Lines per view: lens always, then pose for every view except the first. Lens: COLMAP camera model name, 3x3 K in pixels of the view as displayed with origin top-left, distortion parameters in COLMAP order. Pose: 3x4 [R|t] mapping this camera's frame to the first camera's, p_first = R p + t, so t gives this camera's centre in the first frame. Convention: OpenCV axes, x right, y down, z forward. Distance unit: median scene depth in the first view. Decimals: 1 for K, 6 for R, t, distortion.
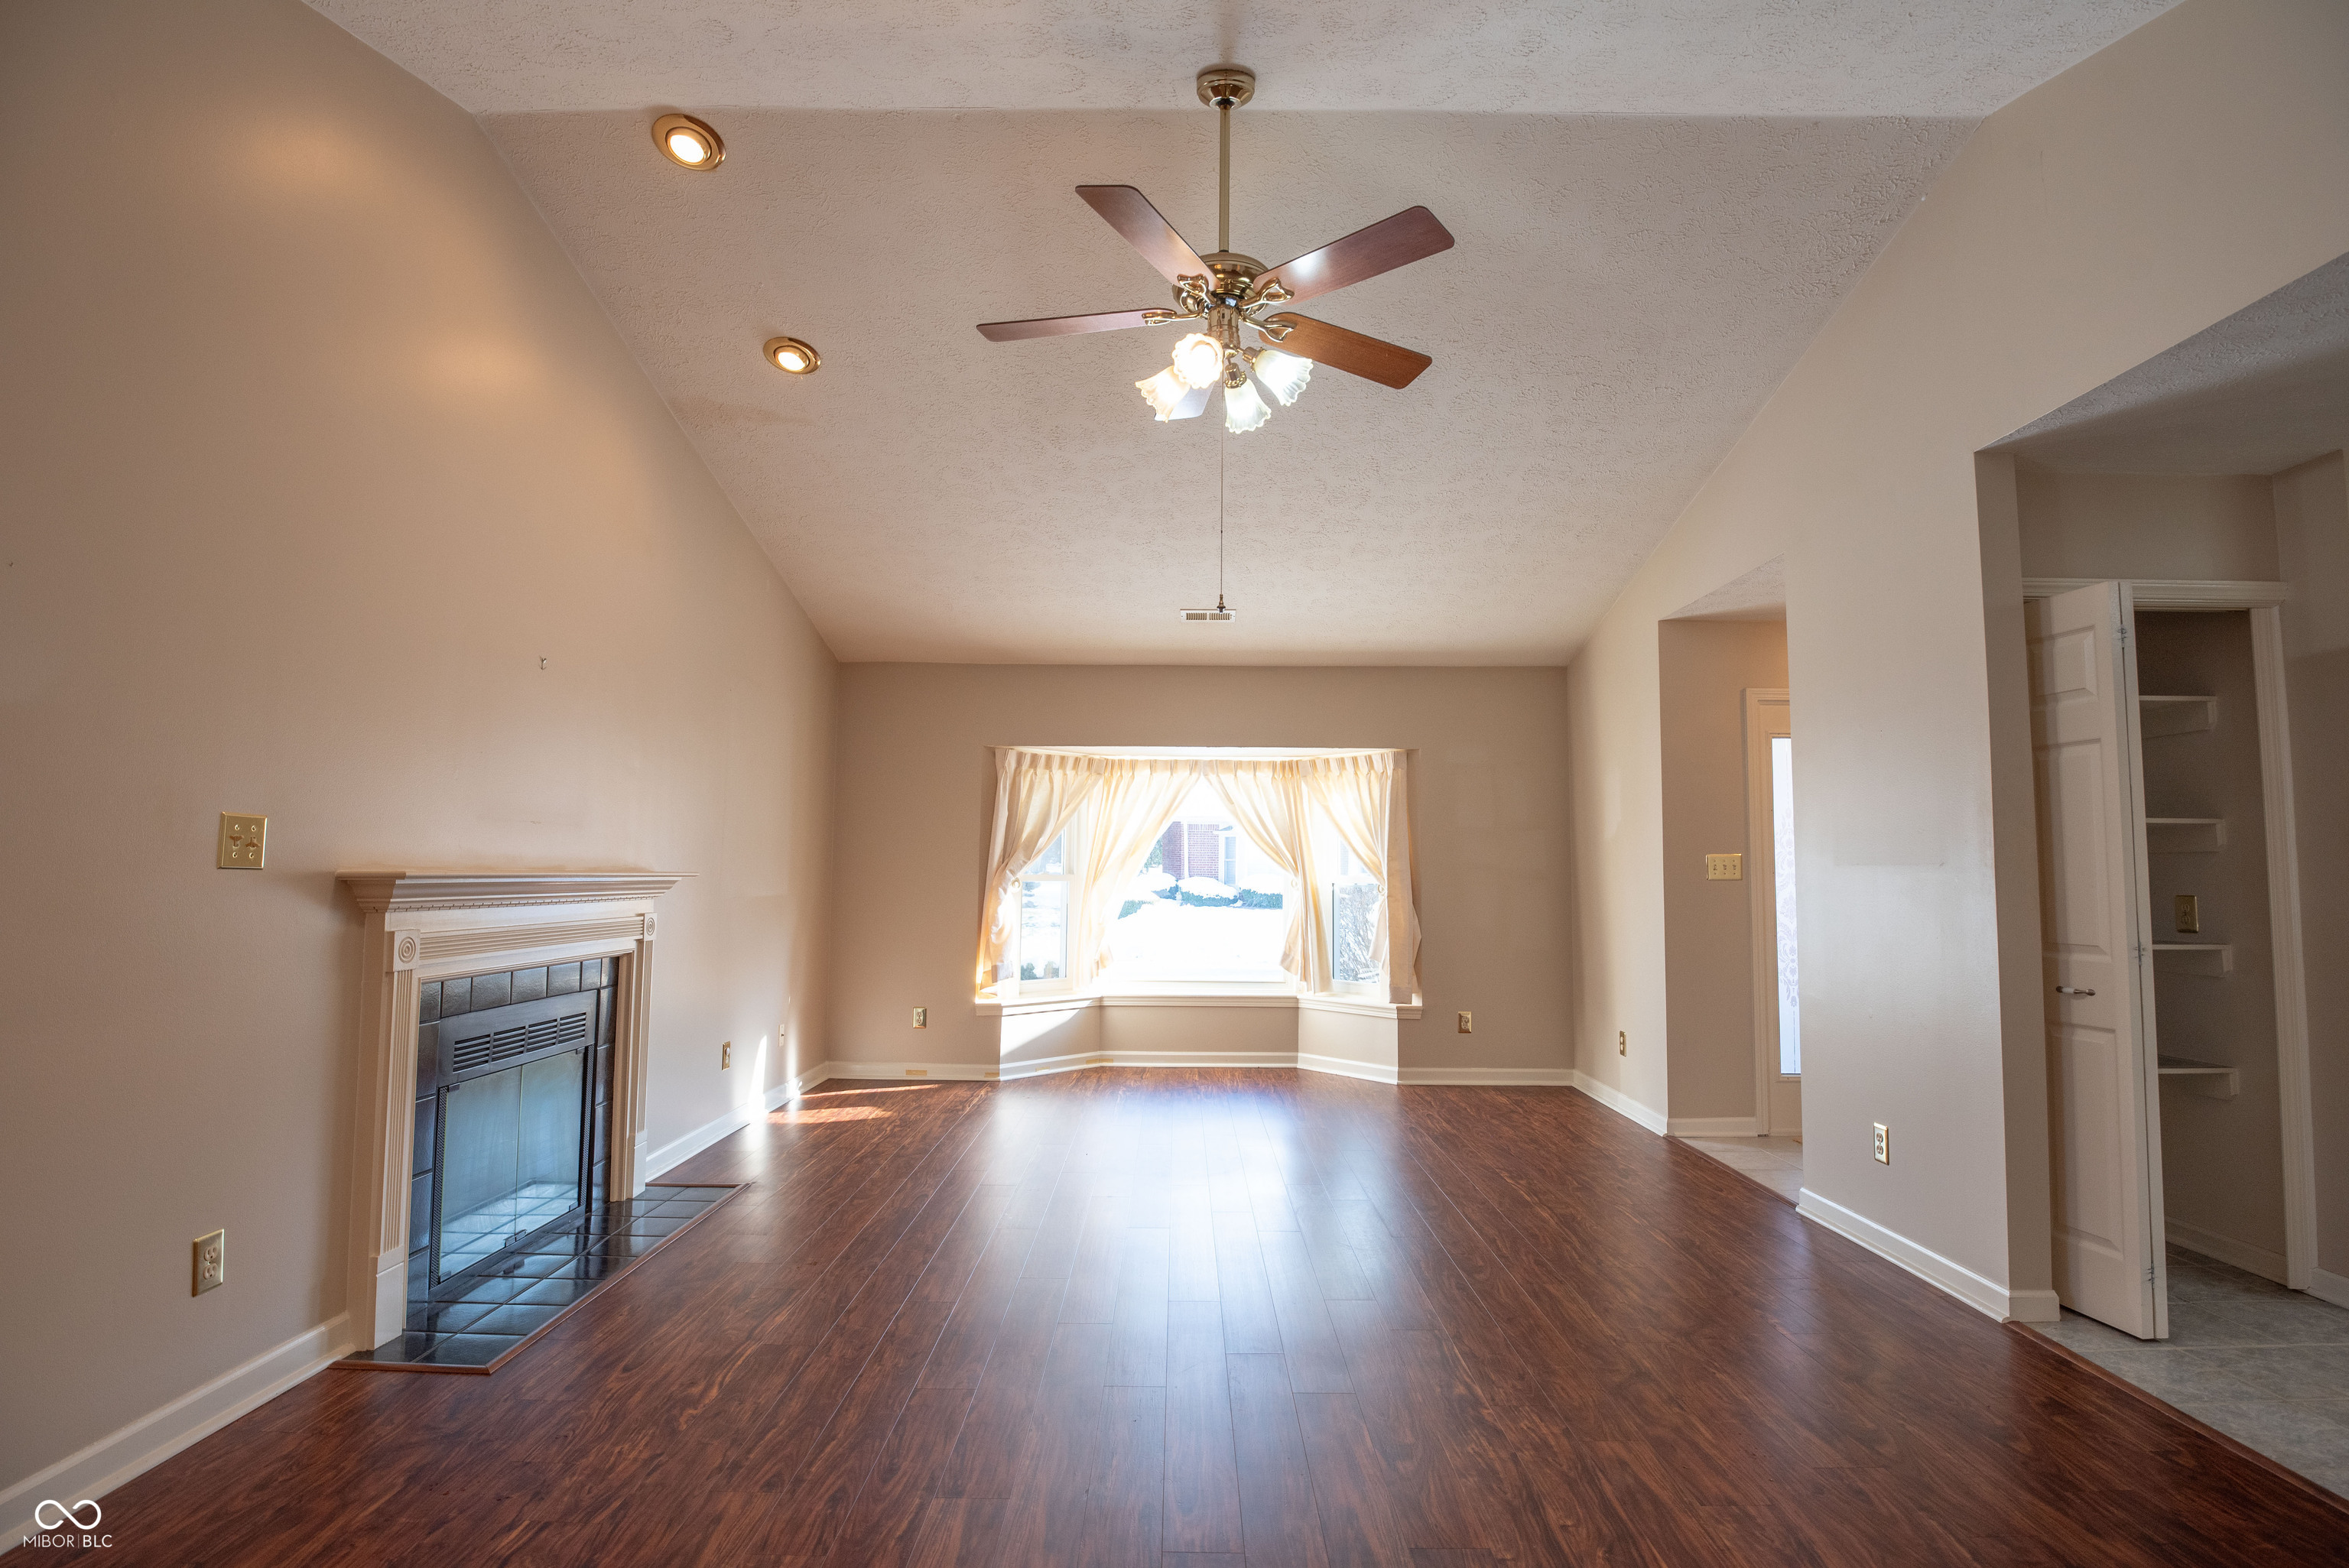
lens RADIAL K [[1150.2, 0, 1180.7], [0, 1150.2, 782.2], [0, 0, 1]] dist [-0.013518, -0.012437]
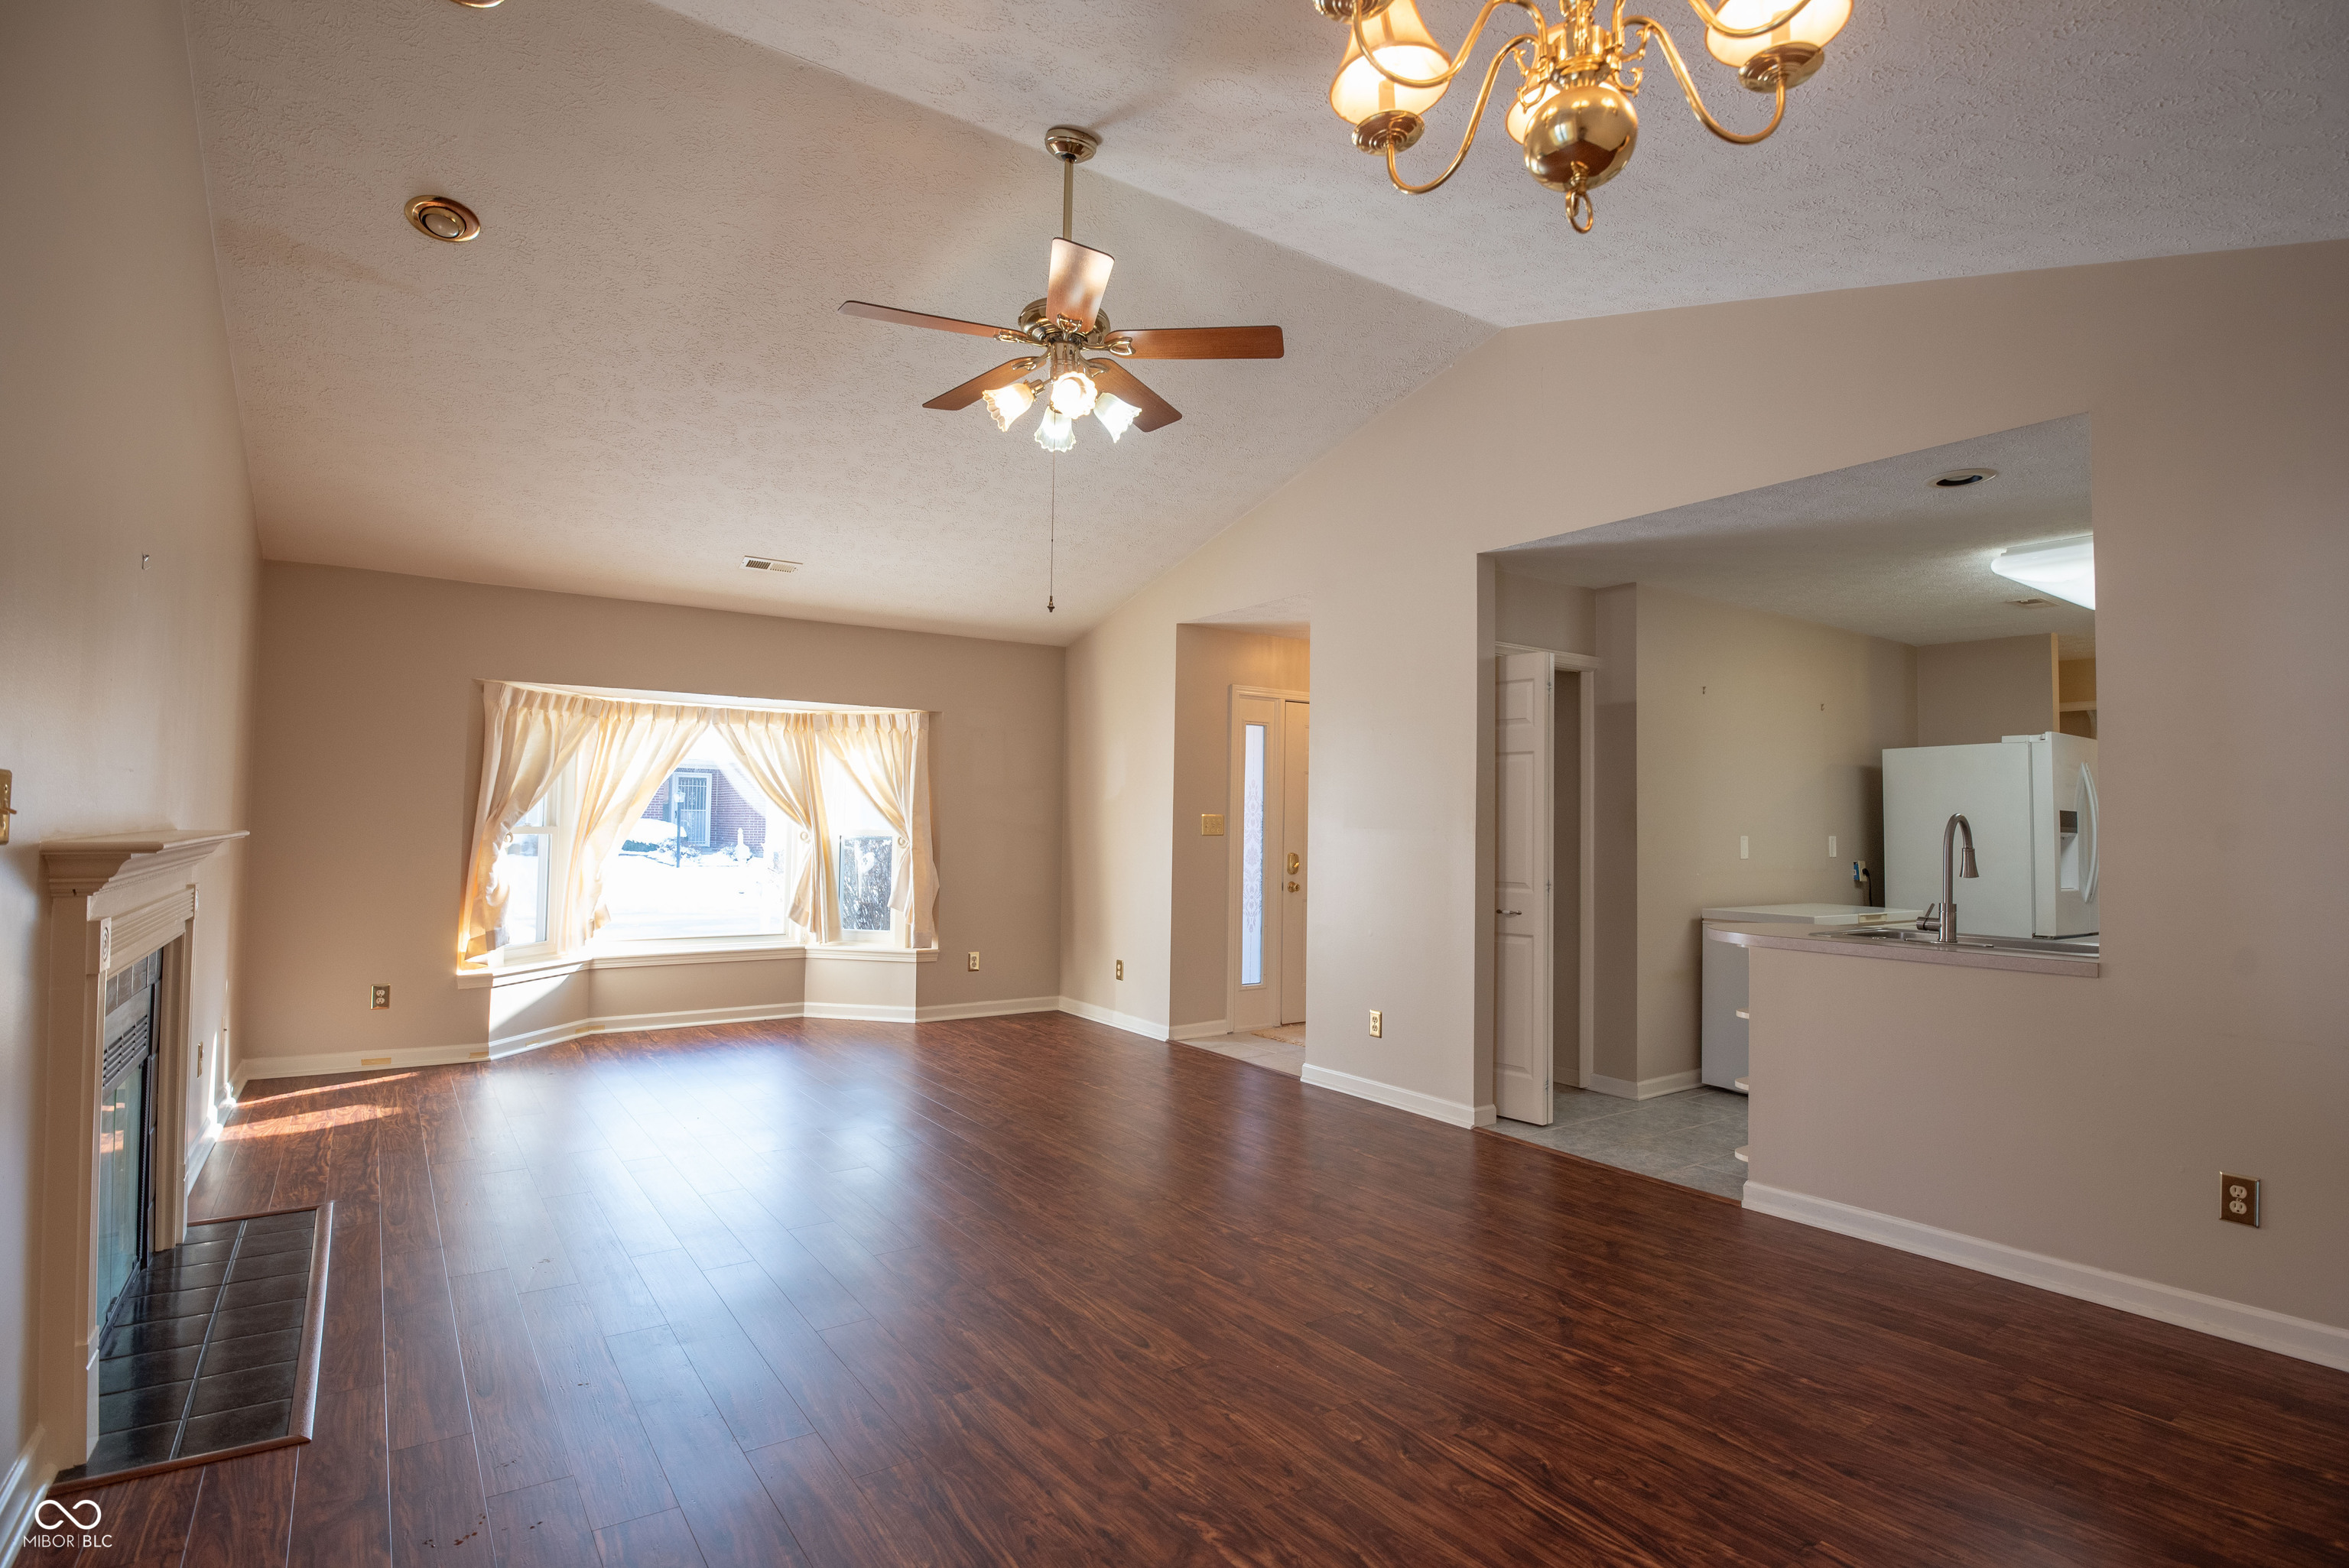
lens RADIAL K [[1146.2, 0, 1183.3], [0, 1146.2, 783.2], [0, 0, 1]] dist [-0.025267, -0.001185]
pose [[0.815508, 0.024156, 0.578241, -0.231282], [-0.053012, 0.998046, 0.033070, -0.009857], [-0.576313, -0.057623, 0.815195, -0.006202]]
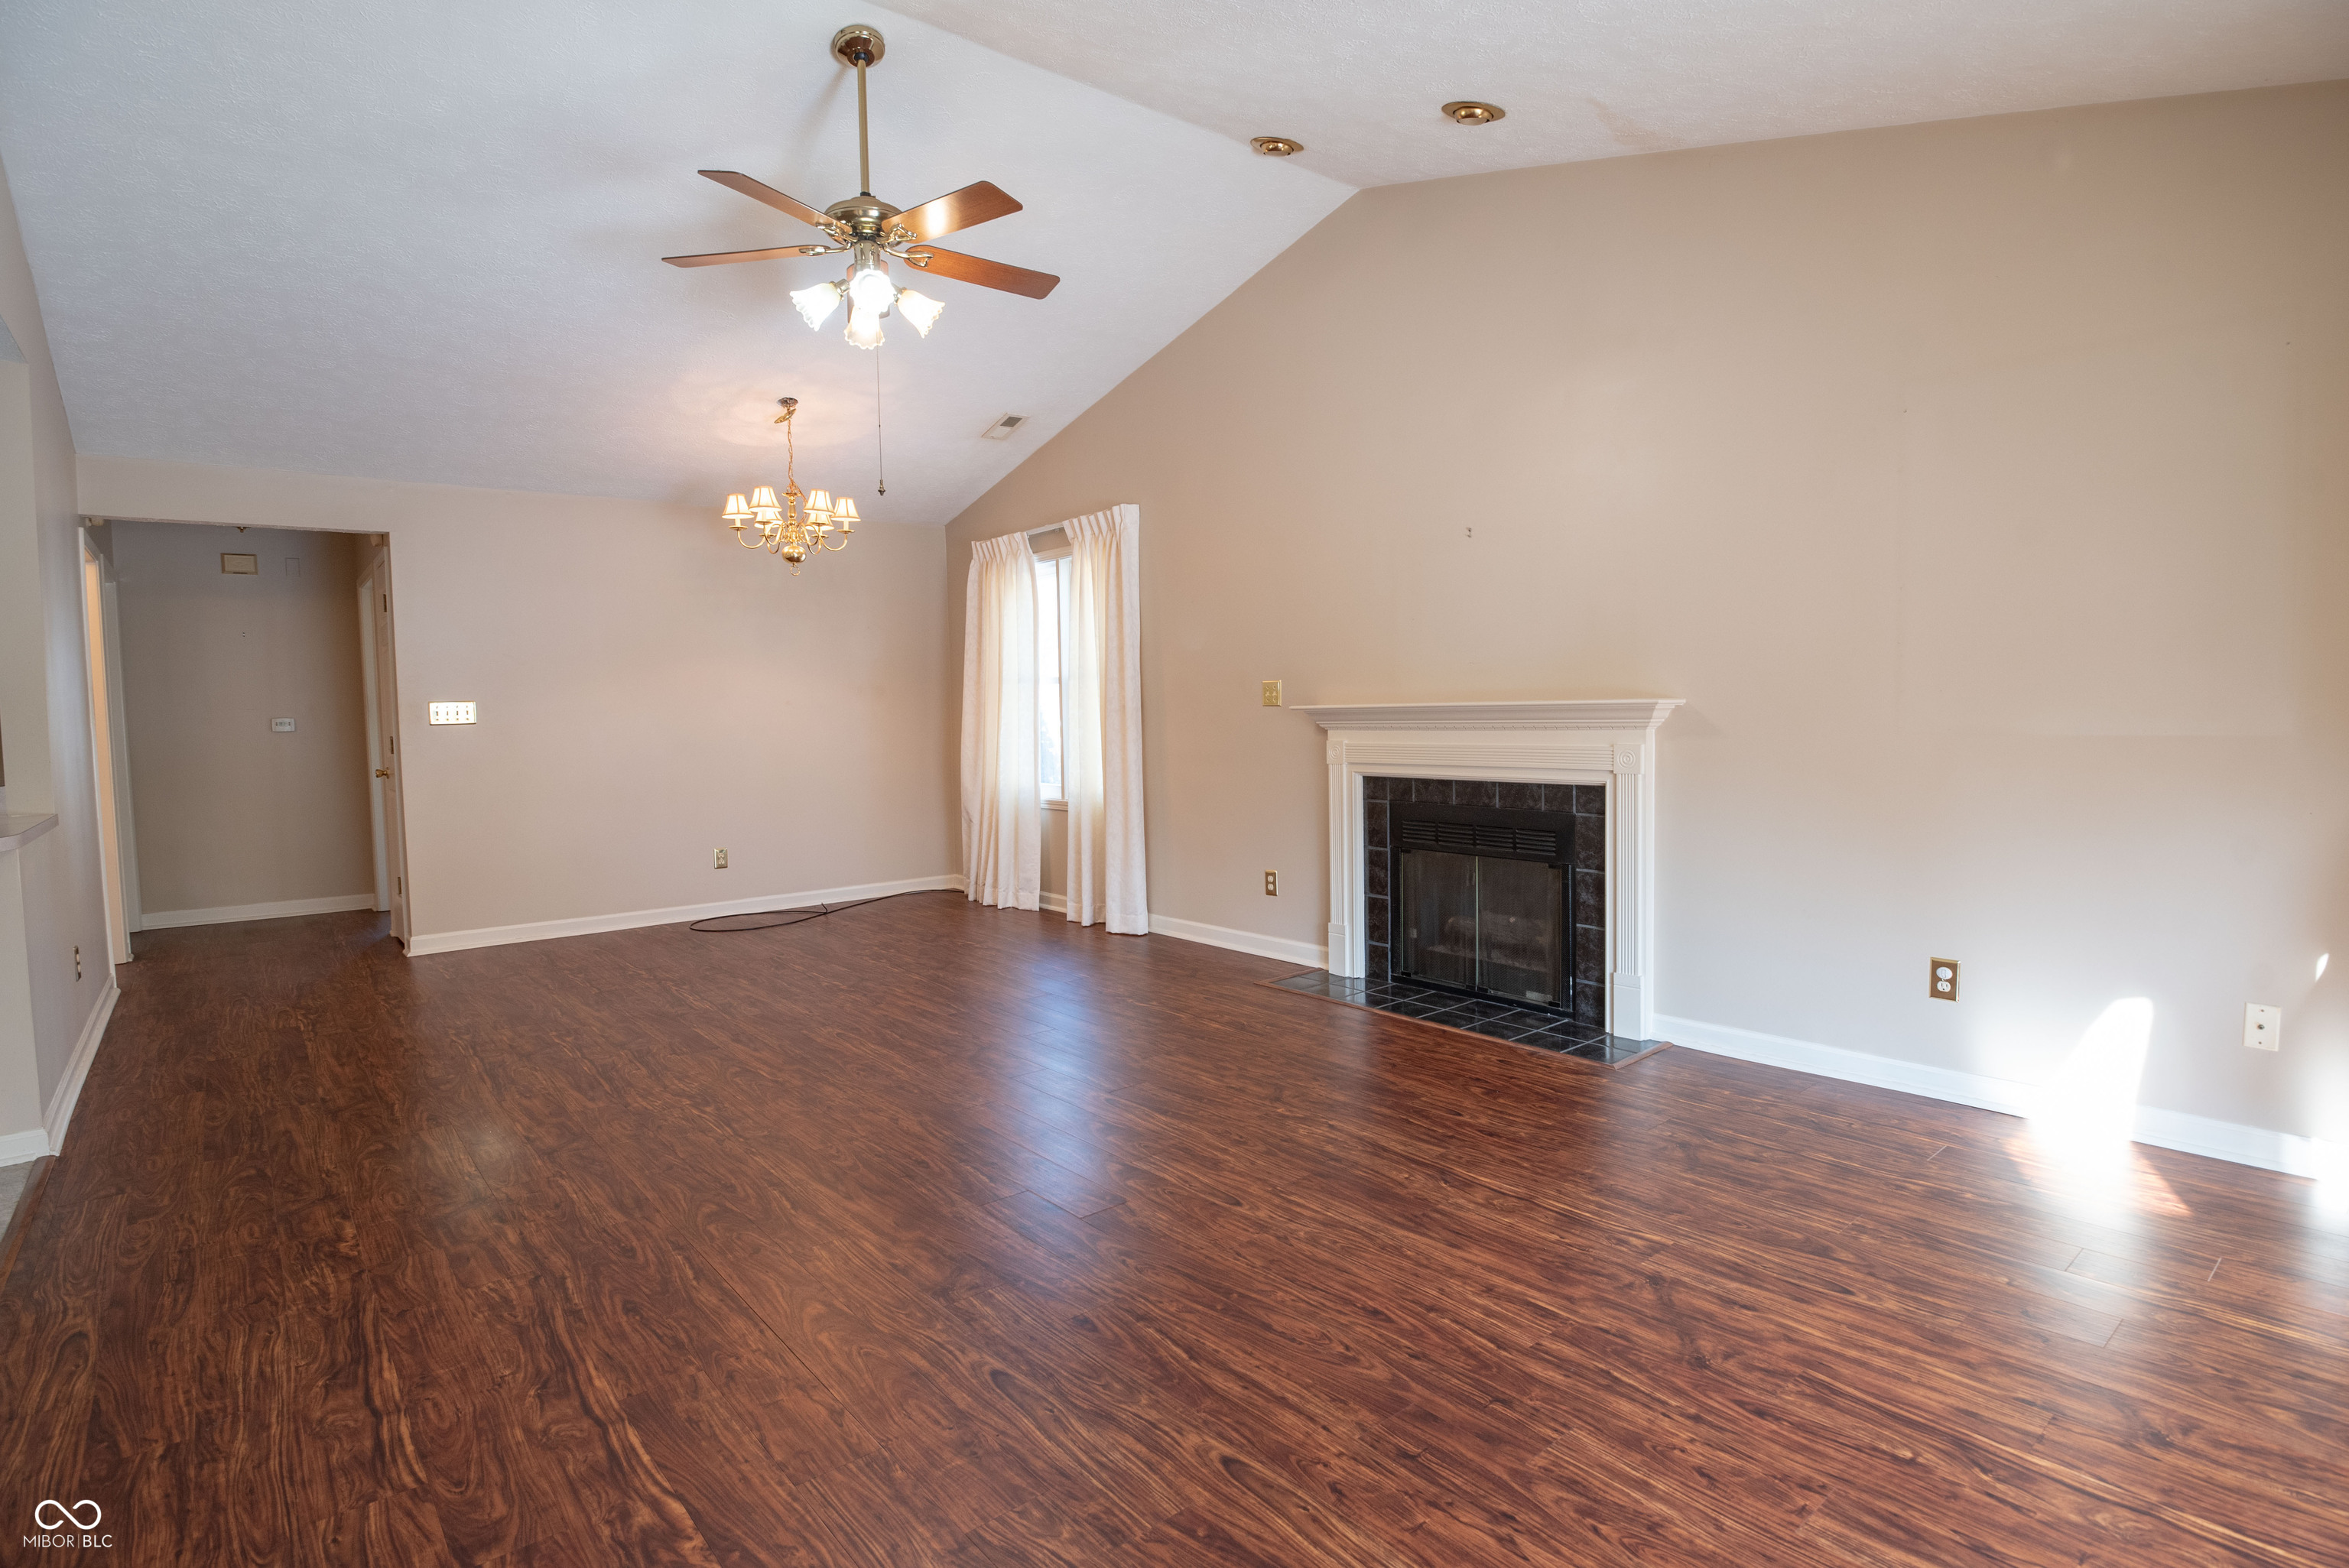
lens RADIAL K [[1166.1, 0, 1191.0], [0, 1166.1, 782.4], [0, 0, 1]] dist [-0.034501, -0.000346]
pose [[-0.763523, 0.047156, -0.644057, 0.266230], [0.063668, 0.997968, -0.002410, 0.080903], [0.642635, -0.042846, -0.764974, 0.964792]]
